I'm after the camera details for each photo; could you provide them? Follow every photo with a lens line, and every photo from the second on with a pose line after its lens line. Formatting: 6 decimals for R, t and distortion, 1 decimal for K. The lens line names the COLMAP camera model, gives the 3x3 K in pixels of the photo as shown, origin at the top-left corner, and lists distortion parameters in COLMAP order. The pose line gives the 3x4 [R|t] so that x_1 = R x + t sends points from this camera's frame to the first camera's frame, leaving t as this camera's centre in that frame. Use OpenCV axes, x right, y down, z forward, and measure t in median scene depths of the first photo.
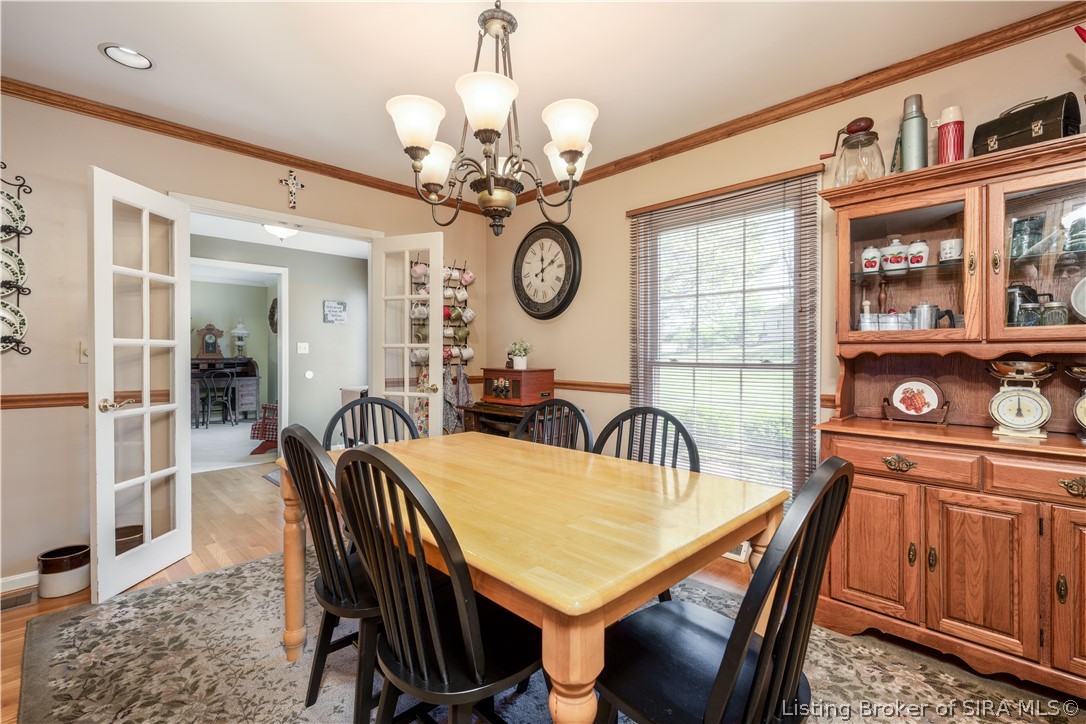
lens RADIAL K [[487.1, 0, 543.0], [0, 487.1, 362.0], [0, 0, 1]] dist [-0.001547, 0.000004]
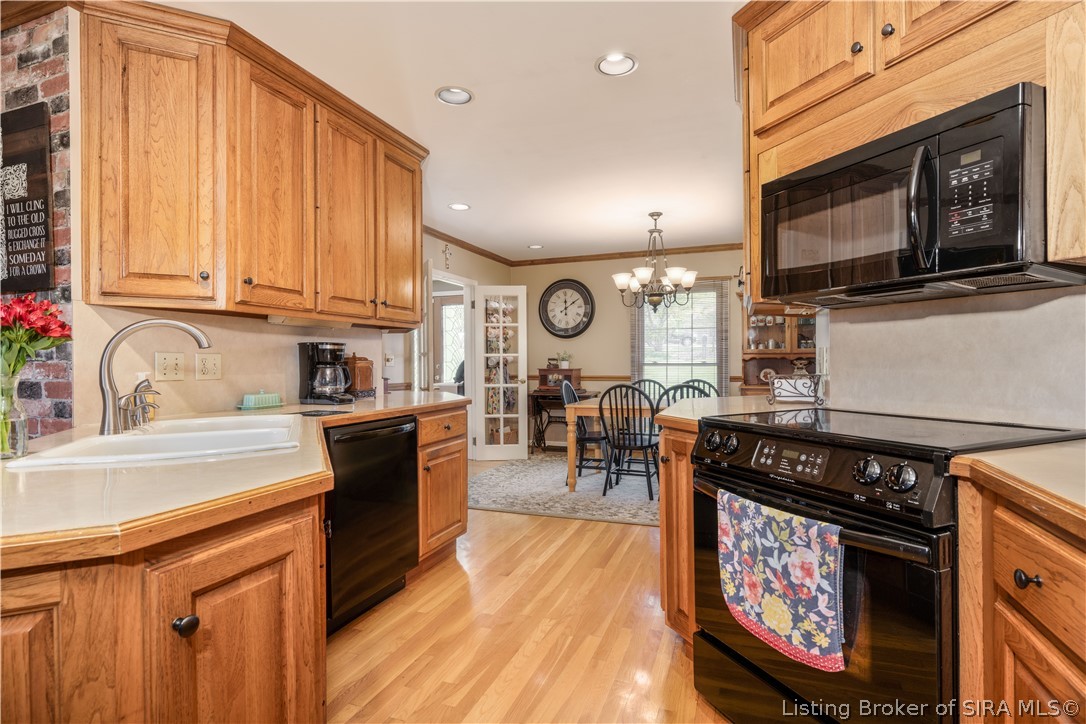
lens RADIAL K [[549.9, 0, 543.0], [0, 549.9, 362.0], [0, 0, 1]] dist [0.002060, 0.000354]
pose [[0.913187, -0.008377, 0.407455, -0.977187], [0.015035, 0.999801, -0.013142, 0.016360], [-0.407264, 0.018128, 0.913131, -0.761972]]
